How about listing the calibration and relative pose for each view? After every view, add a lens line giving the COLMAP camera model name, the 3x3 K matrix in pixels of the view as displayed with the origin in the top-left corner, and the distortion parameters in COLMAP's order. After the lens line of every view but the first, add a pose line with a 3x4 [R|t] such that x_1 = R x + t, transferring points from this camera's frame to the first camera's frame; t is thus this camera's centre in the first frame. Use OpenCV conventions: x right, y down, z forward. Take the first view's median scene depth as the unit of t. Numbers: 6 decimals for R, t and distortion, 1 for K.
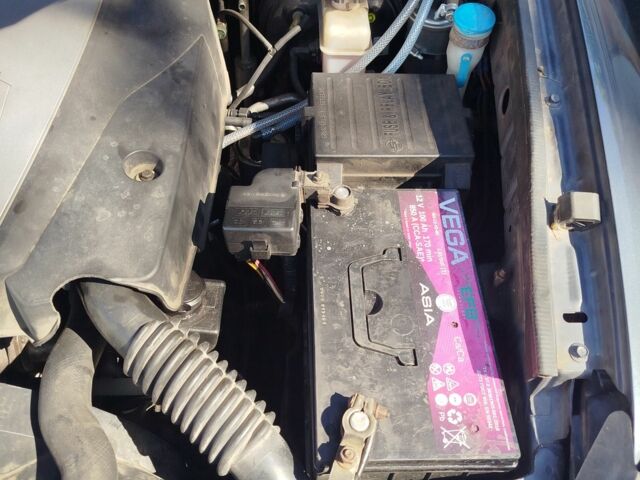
lens RADIAL K [[586.8, 0, 320.0], [0, 586.8, 240.0], [0, 0, 1]] dist [0.094542, -0.132562]
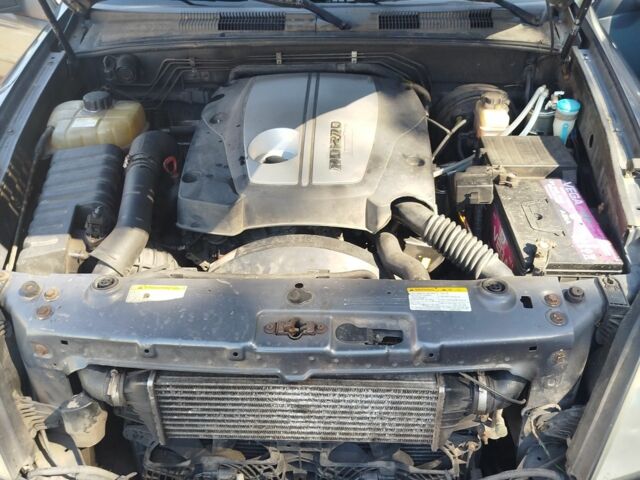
lens RADIAL K [[586.8, 0, 320.0], [0, 586.8, 240.0], [0, 0, 1]] dist [0.094542, -0.132562]
pose [[0.996408, 0.000523, -0.084682, -0.421860], [-0.026375, 0.952161, -0.304456, 0.721203], [0.080472, 0.305596, 0.948755, -0.848879]]
